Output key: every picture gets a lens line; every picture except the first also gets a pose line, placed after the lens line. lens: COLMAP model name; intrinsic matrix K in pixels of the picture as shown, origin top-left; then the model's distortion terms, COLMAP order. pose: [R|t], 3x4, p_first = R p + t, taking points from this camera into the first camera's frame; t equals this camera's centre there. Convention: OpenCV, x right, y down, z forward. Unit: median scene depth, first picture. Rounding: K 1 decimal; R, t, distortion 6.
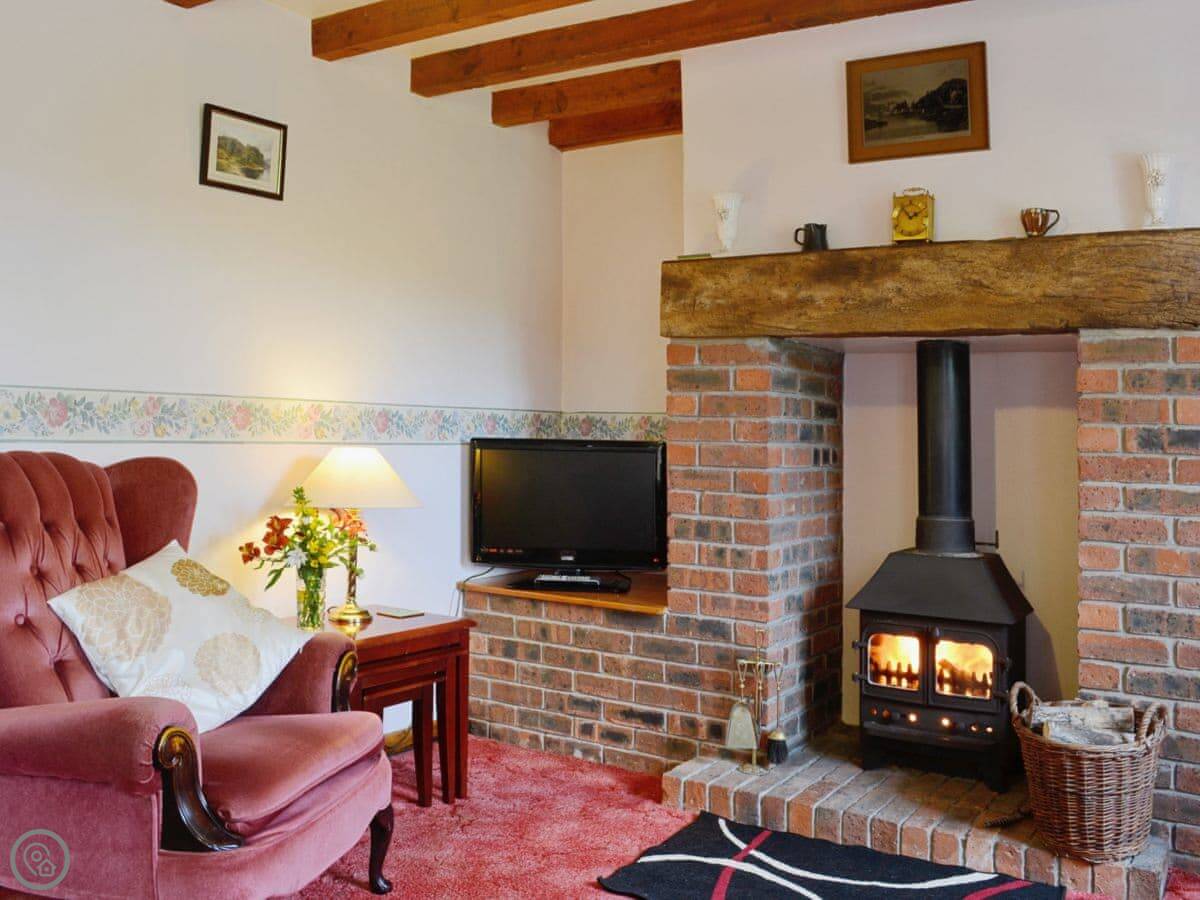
lens RADIAL K [[1086.9, 0, 651.8], [0, 1086.9, 449.1], [0, 0, 1]] dist [-0.083612, 0.003343]
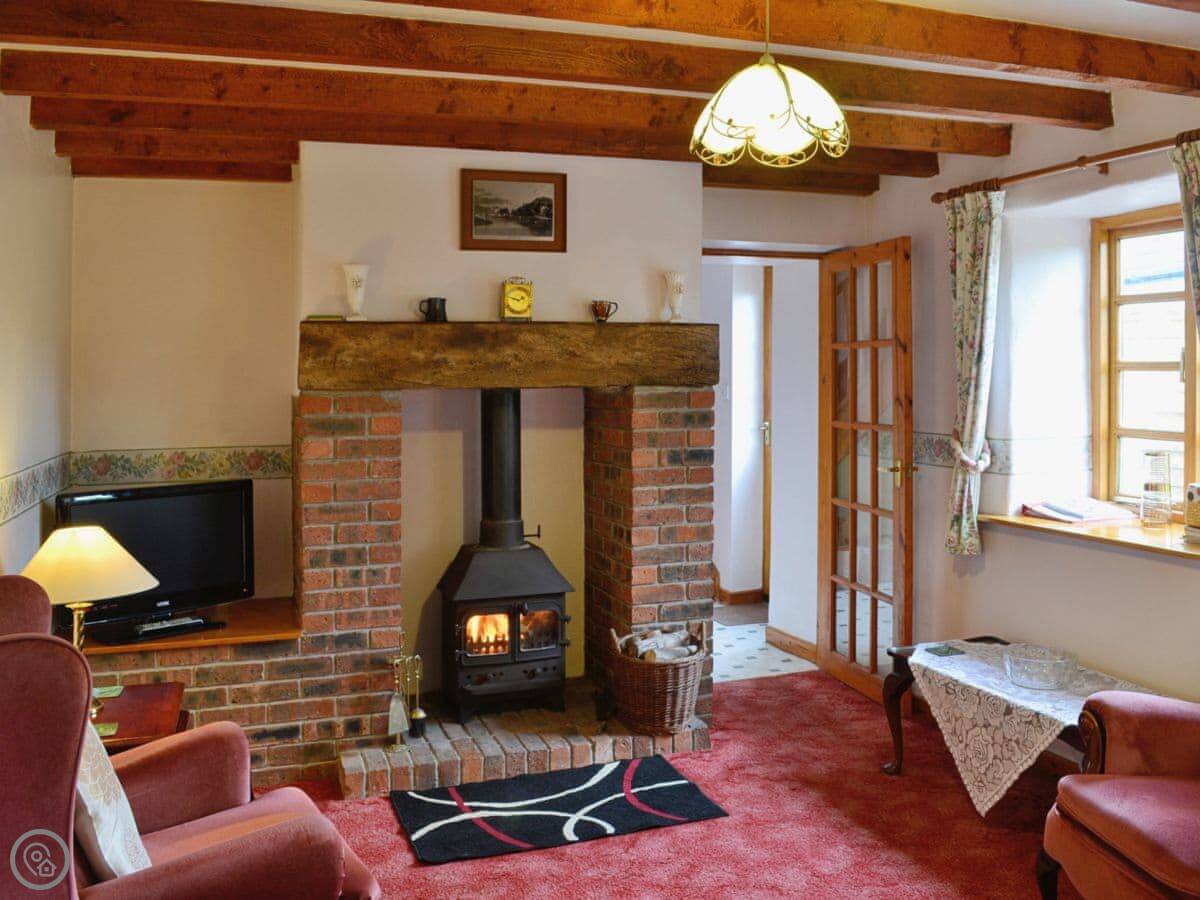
lens RADIAL K [[1086.9, 0, 651.8], [0, 1086.9, 449.1], [0, 0, 1]] dist [-0.083612, 0.003343]
pose [[0.614869, -0.081653, 0.784391, -0.652148], [0.035094, 0.996473, 0.076221, -0.117434], [-0.787848, -0.019338, 0.615566, 0.047175]]
